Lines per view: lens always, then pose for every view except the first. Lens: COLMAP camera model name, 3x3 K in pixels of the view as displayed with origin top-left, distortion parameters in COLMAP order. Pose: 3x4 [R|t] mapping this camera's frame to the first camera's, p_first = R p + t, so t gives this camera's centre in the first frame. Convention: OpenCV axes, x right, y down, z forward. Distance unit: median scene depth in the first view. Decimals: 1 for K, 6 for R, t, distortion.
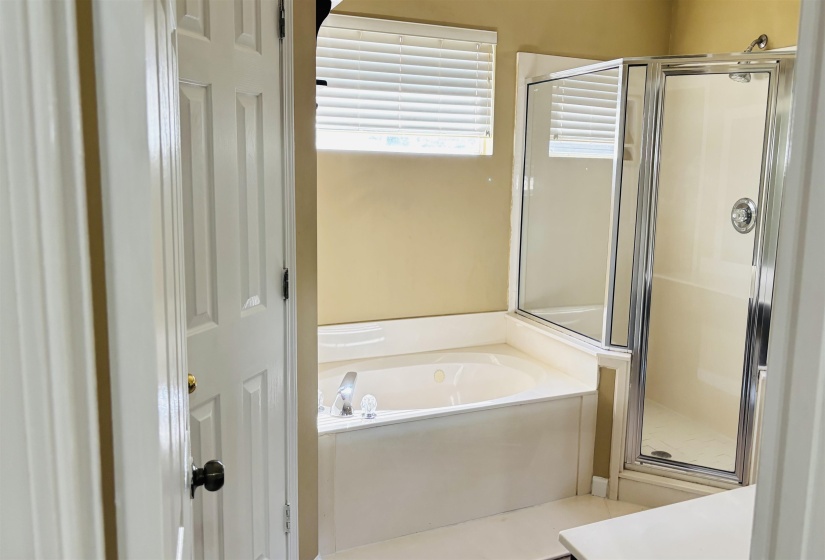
lens RADIAL K [[640.6, 0, 413.5], [0, 640.6, 263.6], [0, 0, 1]] dist [0.076620, -0.098107]
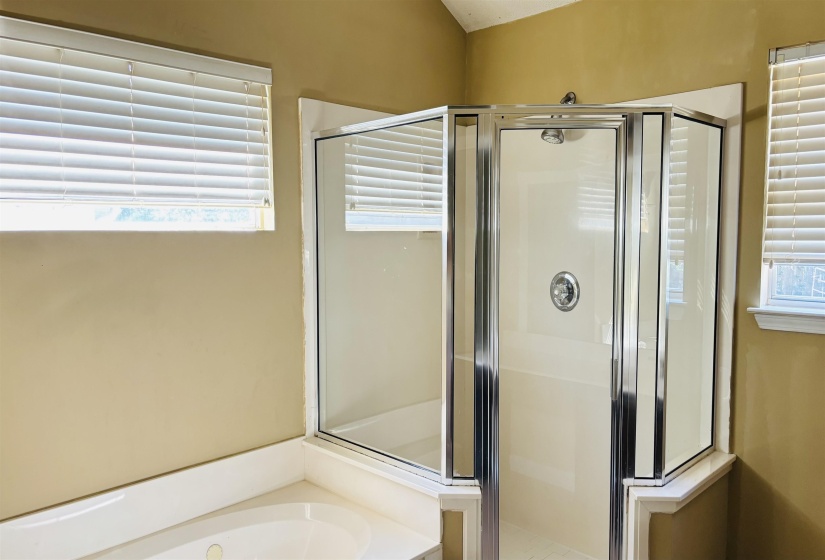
lens RADIAL K [[640.6, 0, 413.5], [0, 640.6, 263.6], [0, 0, 1]] dist [0.076620, -0.098107]
pose [[0.929703, -0.045539, 0.365485, -0.001279], [0.081145, 0.993269, -0.082652, -0.057267], [-0.359261, 0.106499, 0.927140, 0.260411]]
